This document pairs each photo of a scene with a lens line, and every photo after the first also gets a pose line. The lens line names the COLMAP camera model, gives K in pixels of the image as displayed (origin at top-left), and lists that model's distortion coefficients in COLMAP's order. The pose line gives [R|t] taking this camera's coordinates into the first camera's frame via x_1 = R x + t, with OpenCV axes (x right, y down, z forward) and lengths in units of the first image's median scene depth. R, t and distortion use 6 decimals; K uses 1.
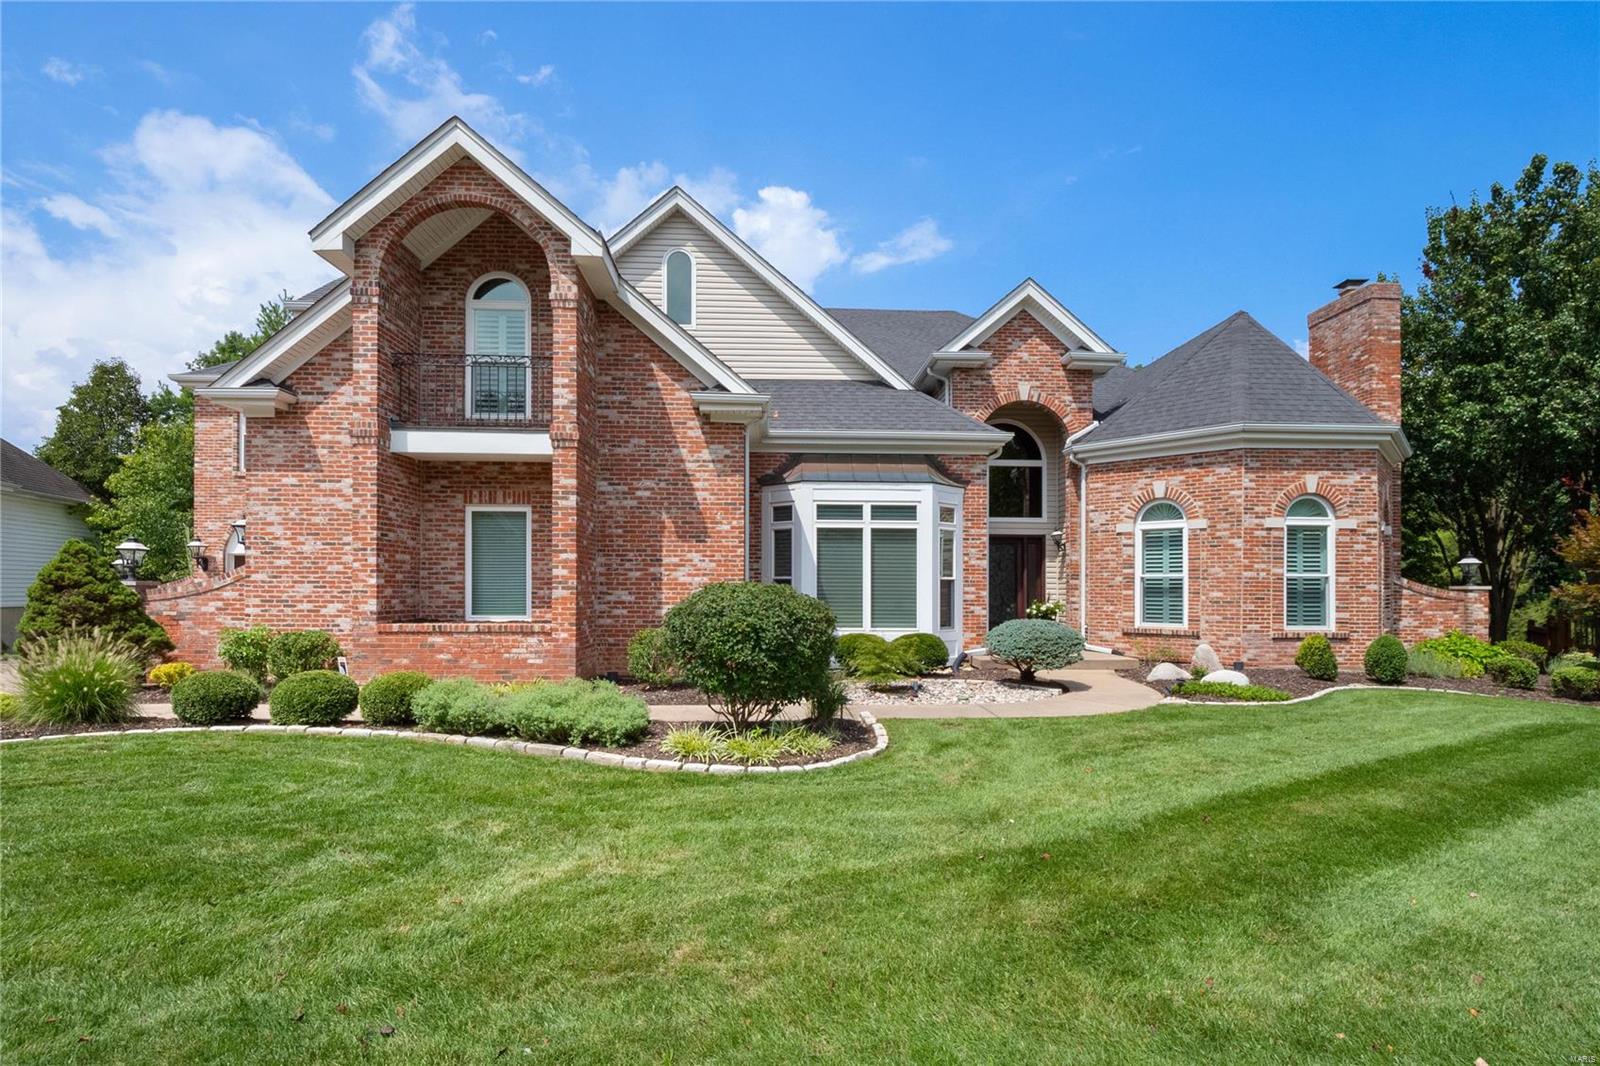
lens RADIAL K [[863.9, 0, 800.7], [0, 863.9, 543.0], [0, 0, 1]] dist [-0.008197, -0.002049]
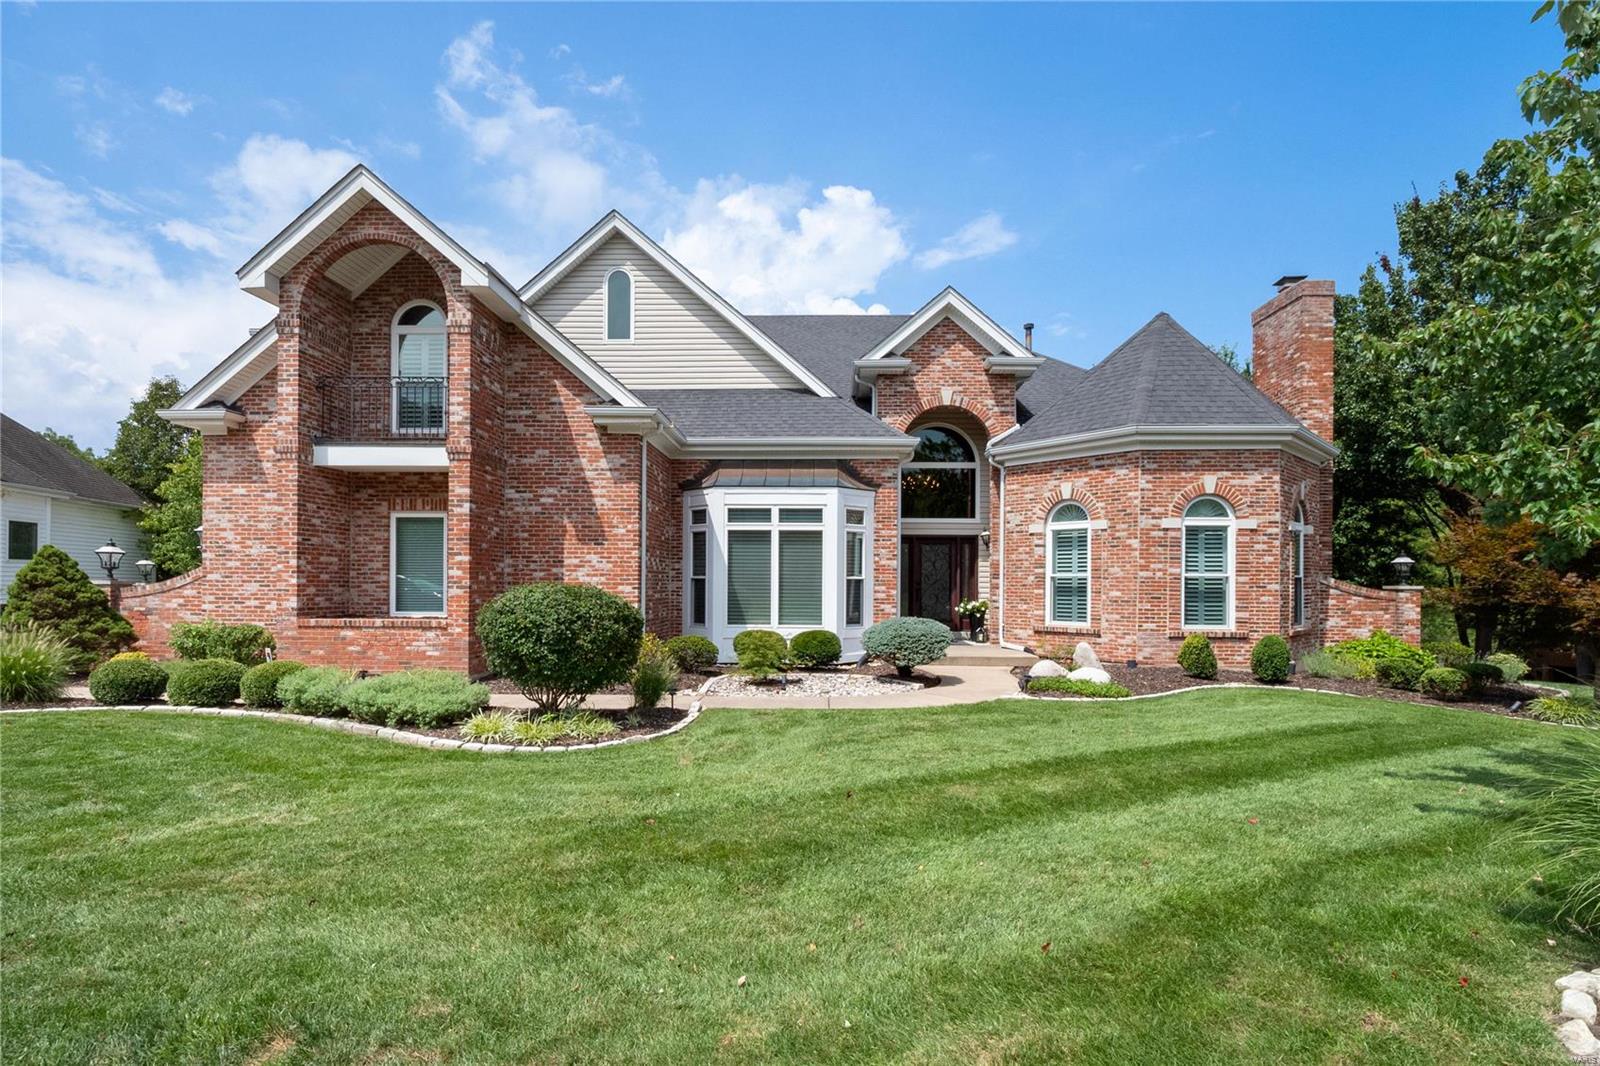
lens RADIAL K [[863.3, 0, 804.7], [0, 863.3, 540.5], [0, 0, 1]] dist [-0.005907, -0.000823]
pose [[0.996213, -0.003468, -0.086871, 0.204914], [0.003499, 0.999994, 0.000203, -0.004833], [0.086870, -0.000506, 0.996220, -0.047093]]
